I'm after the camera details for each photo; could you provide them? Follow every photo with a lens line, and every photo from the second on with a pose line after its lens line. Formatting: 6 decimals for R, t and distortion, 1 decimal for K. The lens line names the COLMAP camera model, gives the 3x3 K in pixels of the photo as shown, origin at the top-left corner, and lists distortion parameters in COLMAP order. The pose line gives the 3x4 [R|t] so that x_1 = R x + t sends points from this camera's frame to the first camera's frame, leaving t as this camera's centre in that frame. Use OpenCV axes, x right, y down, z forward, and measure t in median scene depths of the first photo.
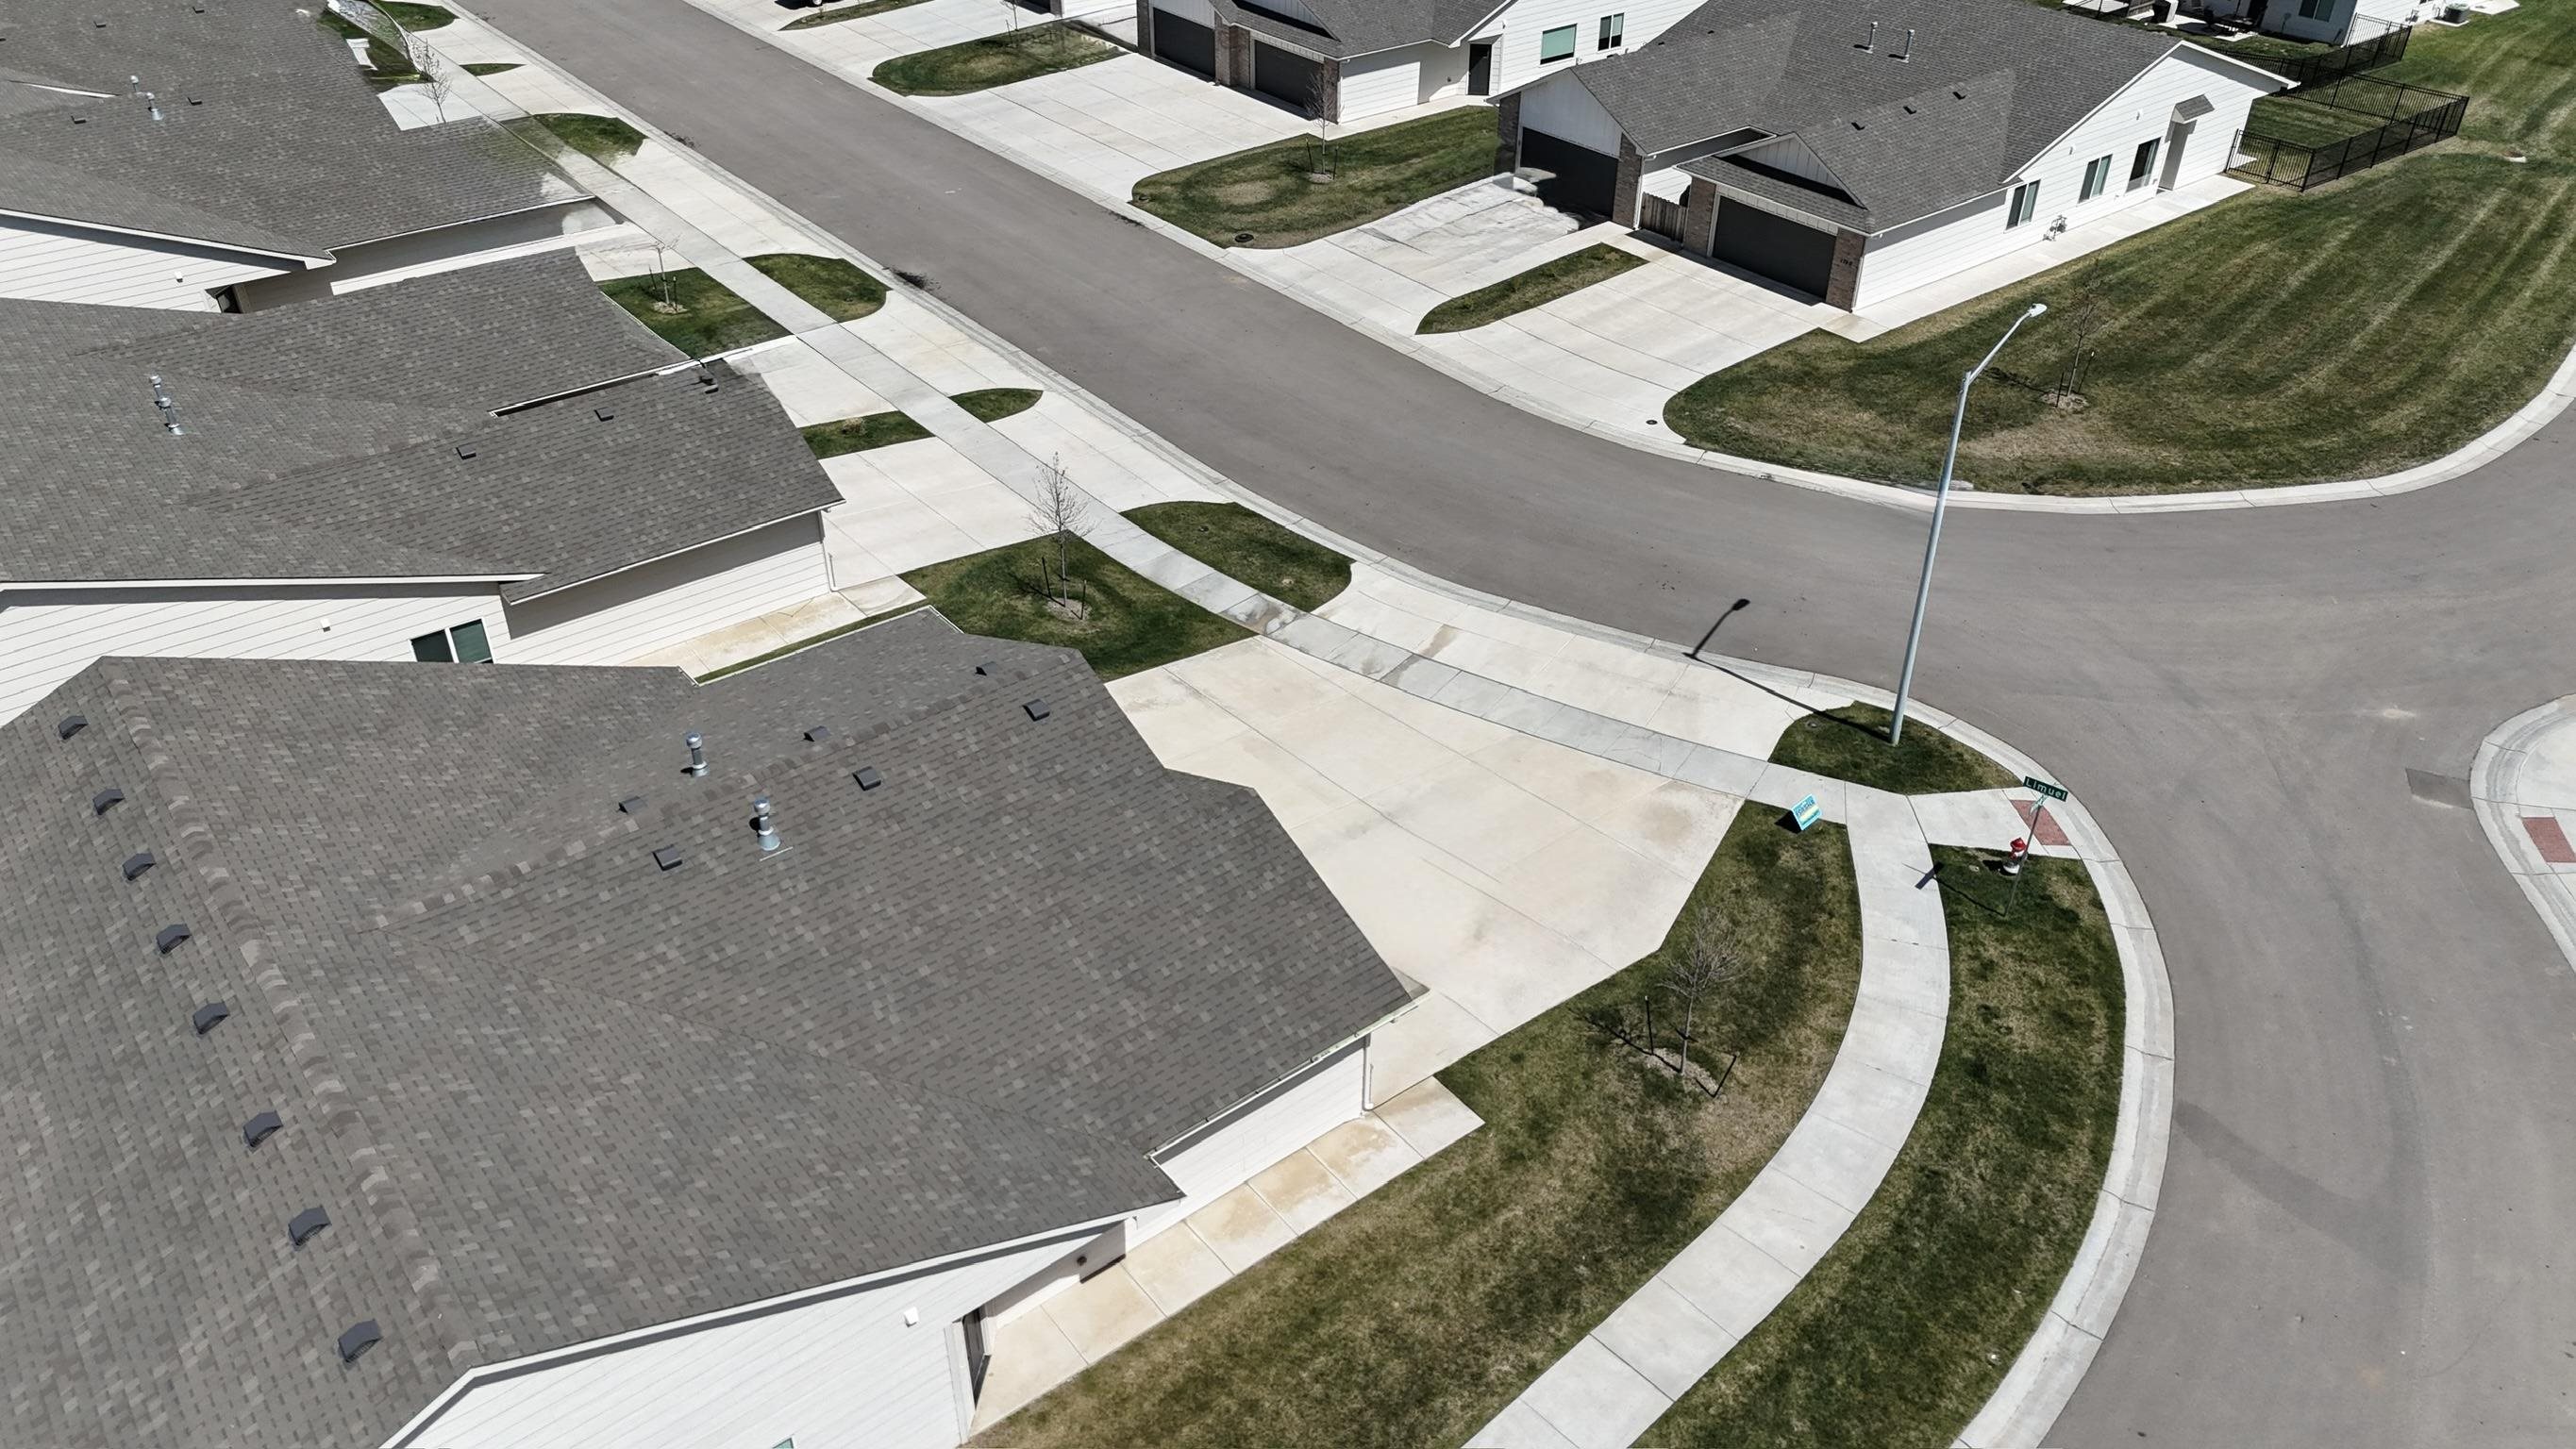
lens RADIAL K [[1912.5, 0, 1307.3], [0, 1912.5, 694.2], [0, 0, 1]] dist [0.084713, -0.122737]
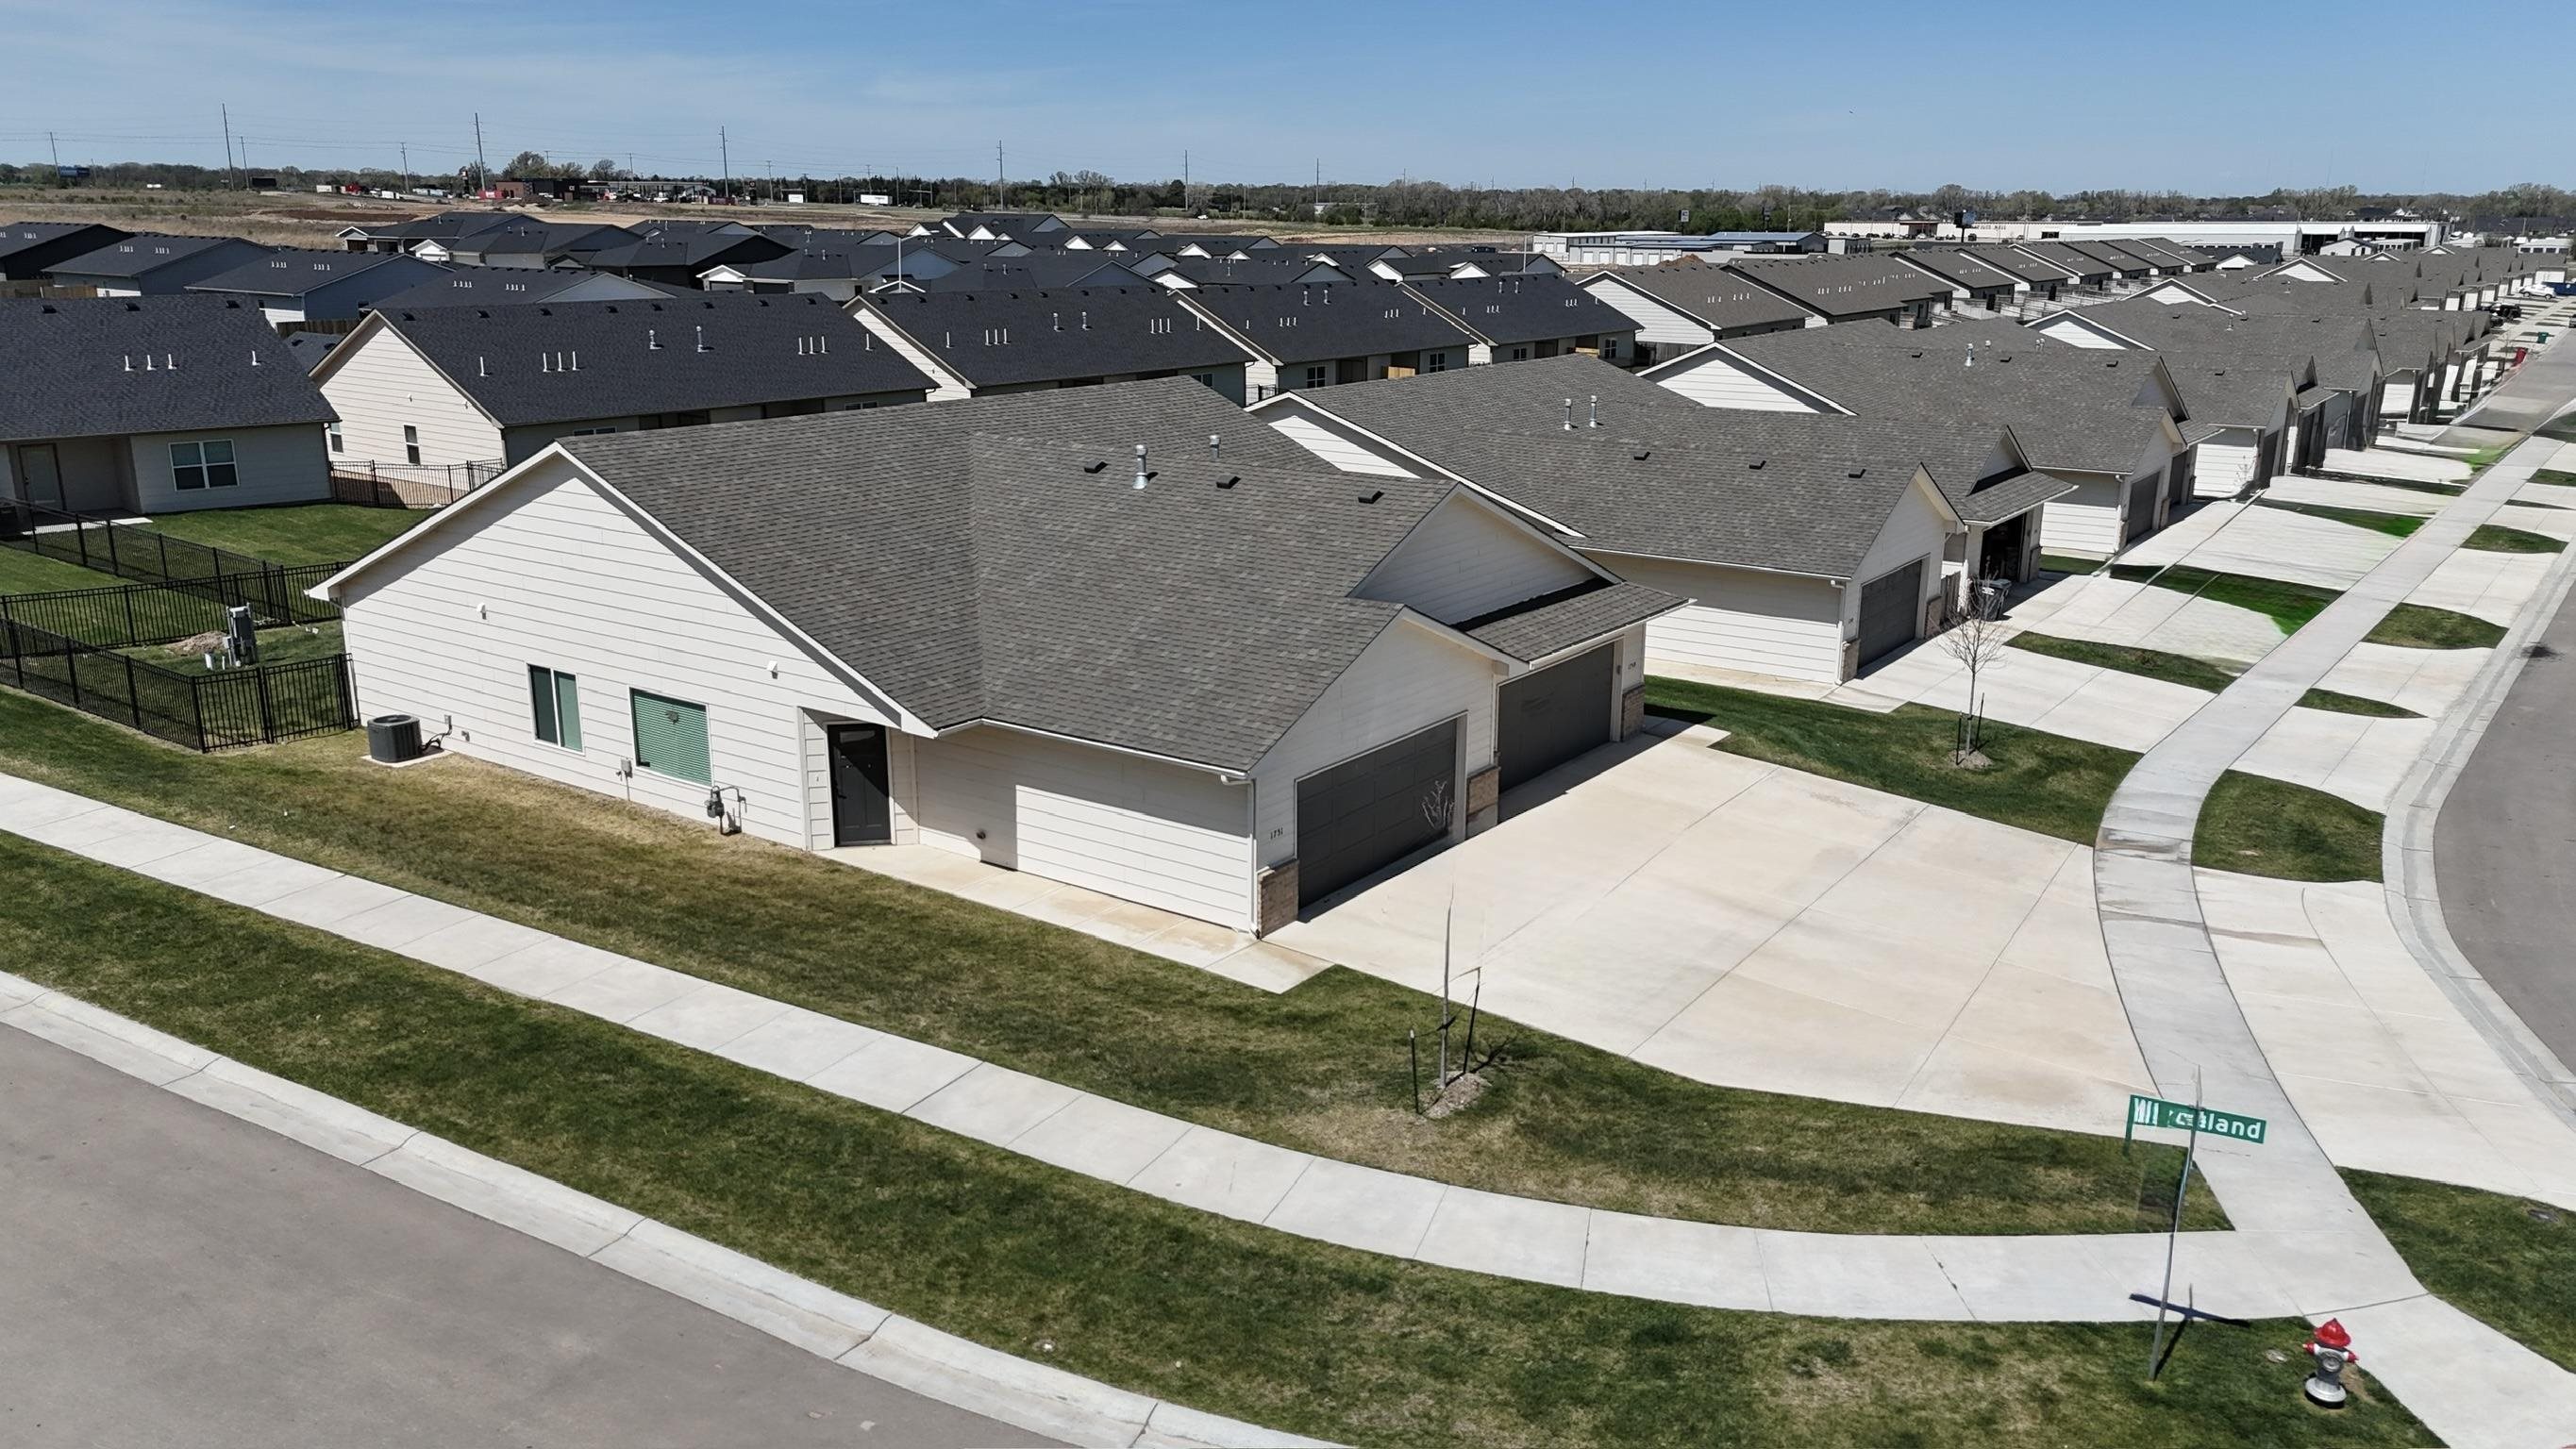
lens RADIAL K [[1891.5, 0, 1296.4], [0, 1891.5, 714.4], [0, 0, 1]] dist [0.072545, -0.061209]
pose [[0.275737, 0.241855, -0.930309, 0.433182], [-0.533823, 0.843390, 0.061037, 0.034710], [0.799376, 0.479790, 0.361662, 0.338740]]
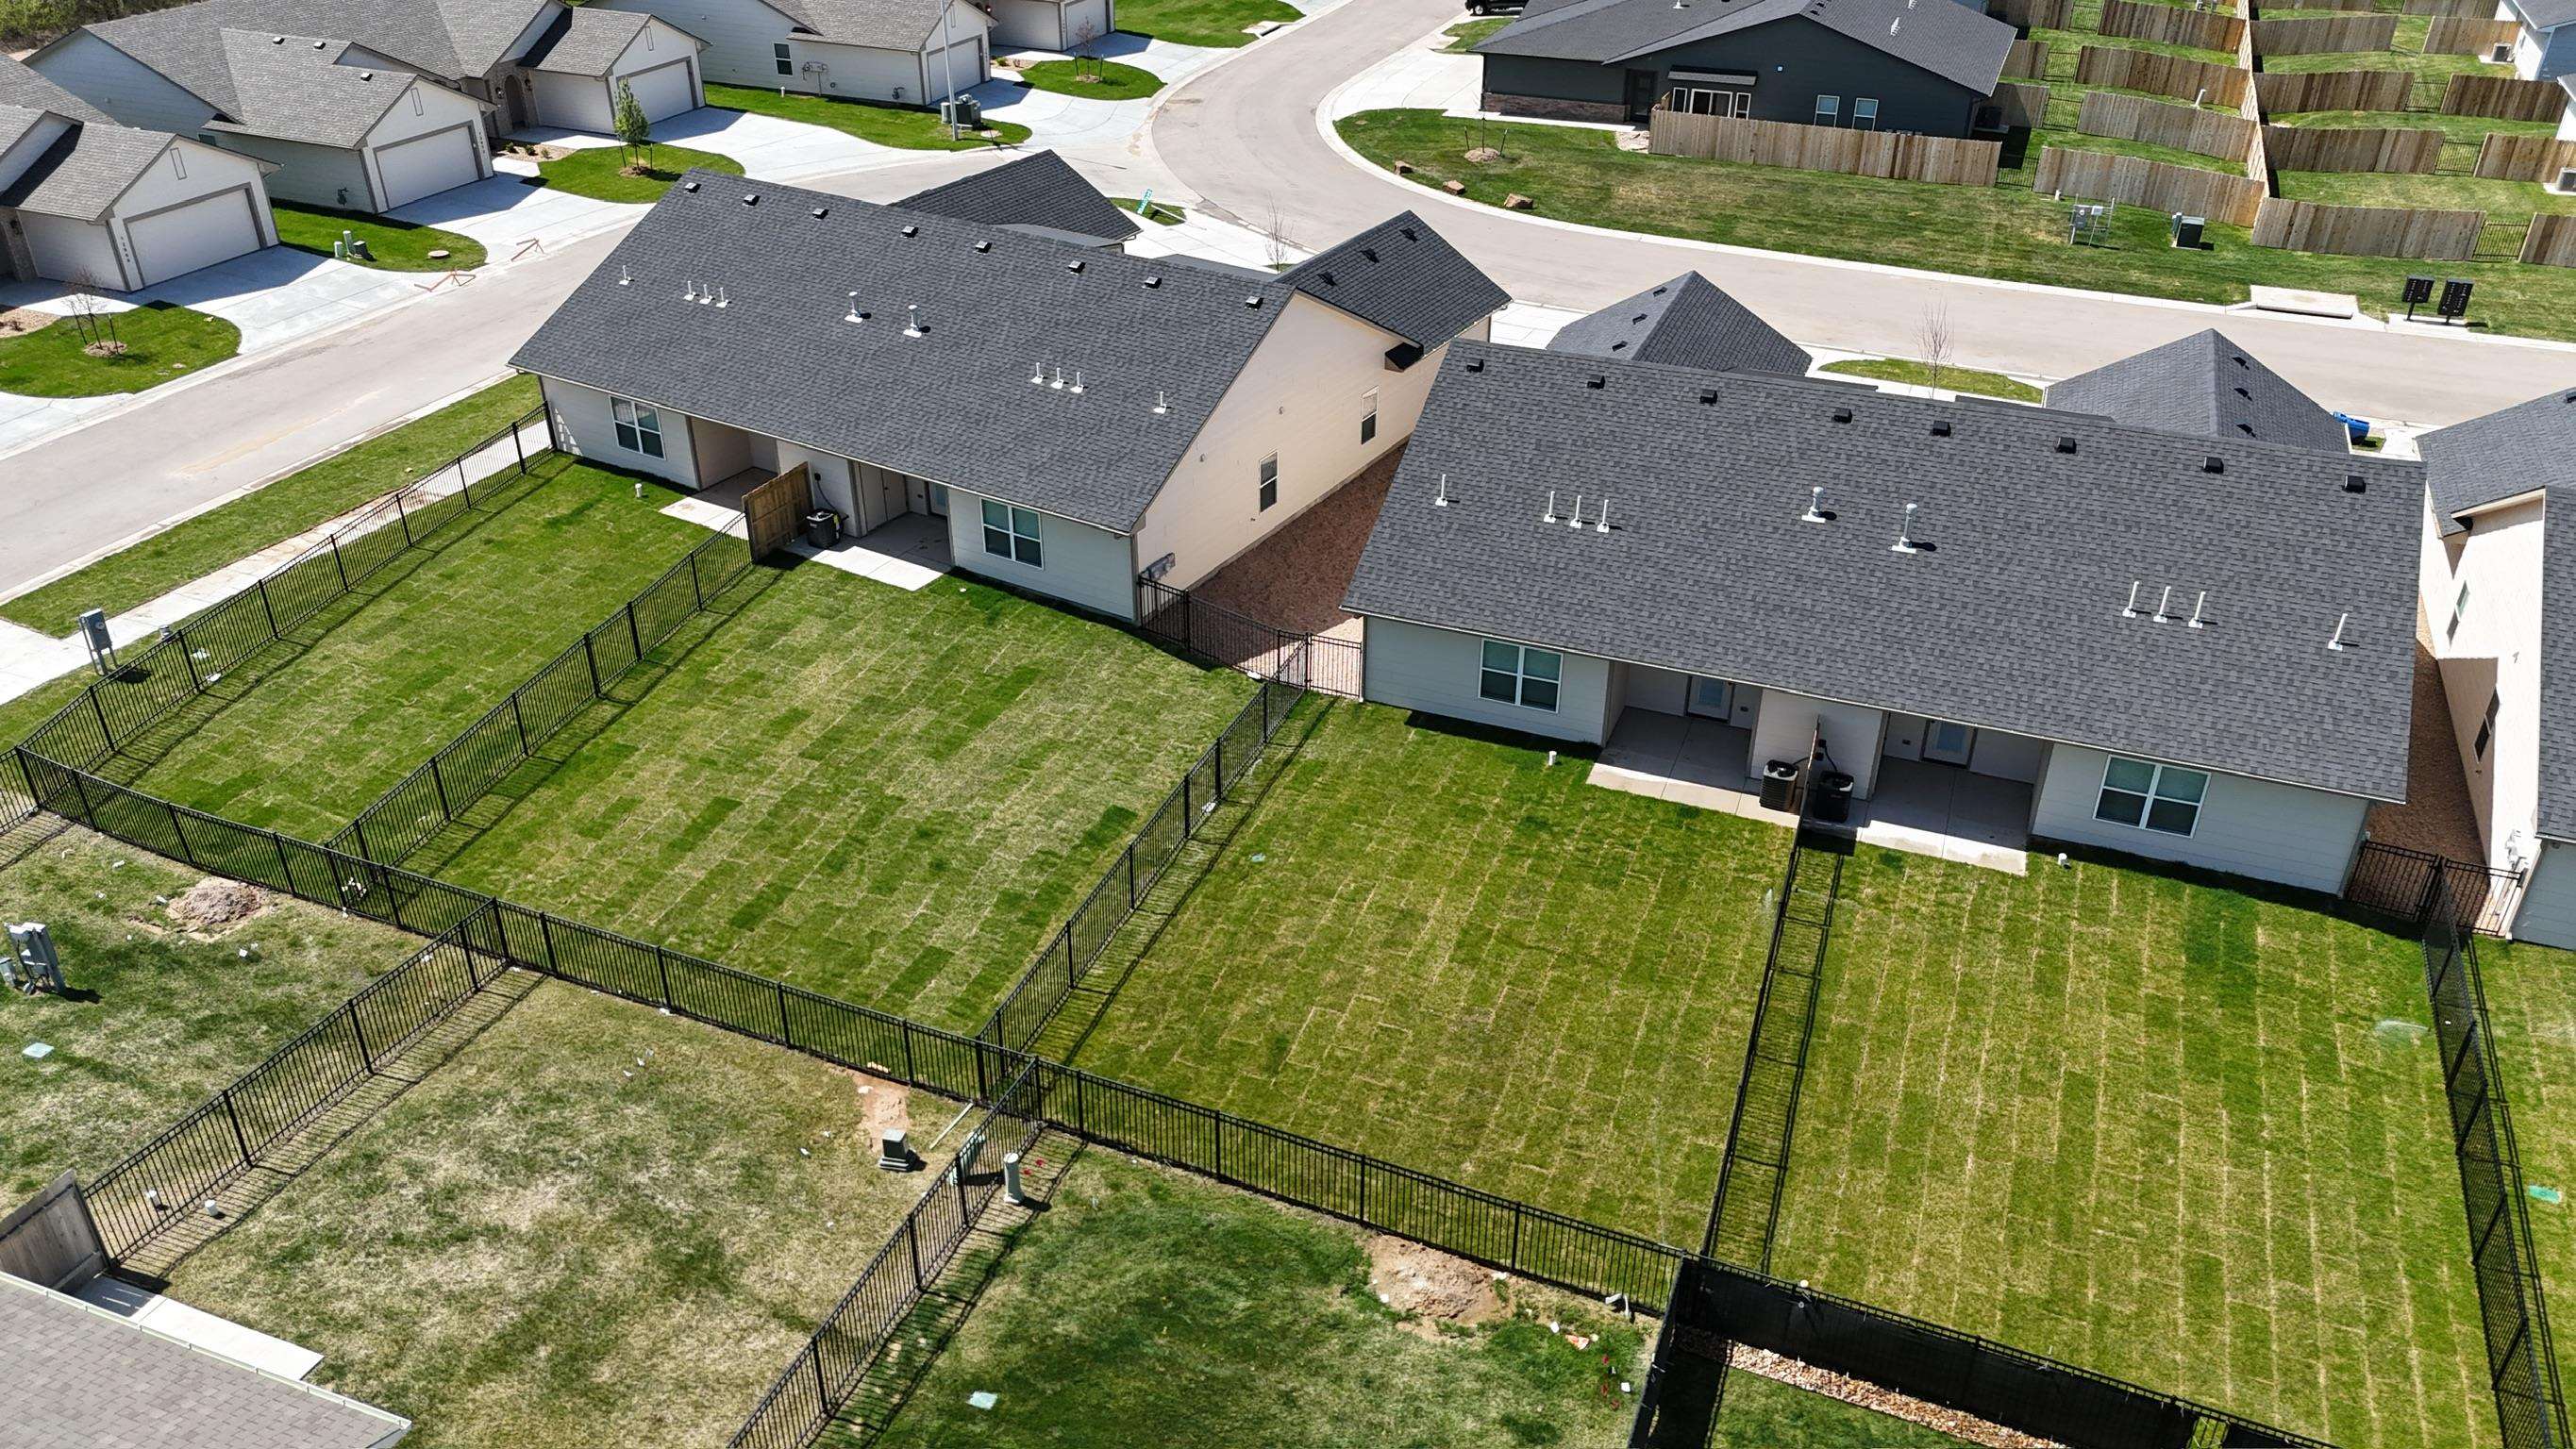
lens RADIAL K [[1891.5, 0, 1296.4], [0, 1891.5, 714.4], [0, 0, 1]] dist [0.072545, -0.061209]
pose [[-0.859185, 0.244779, -0.449316, -0.446888], [-0.295469, 0.479574, 0.826261, -0.341017], [0.417732, 0.842669, -0.339718, 0.554391]]
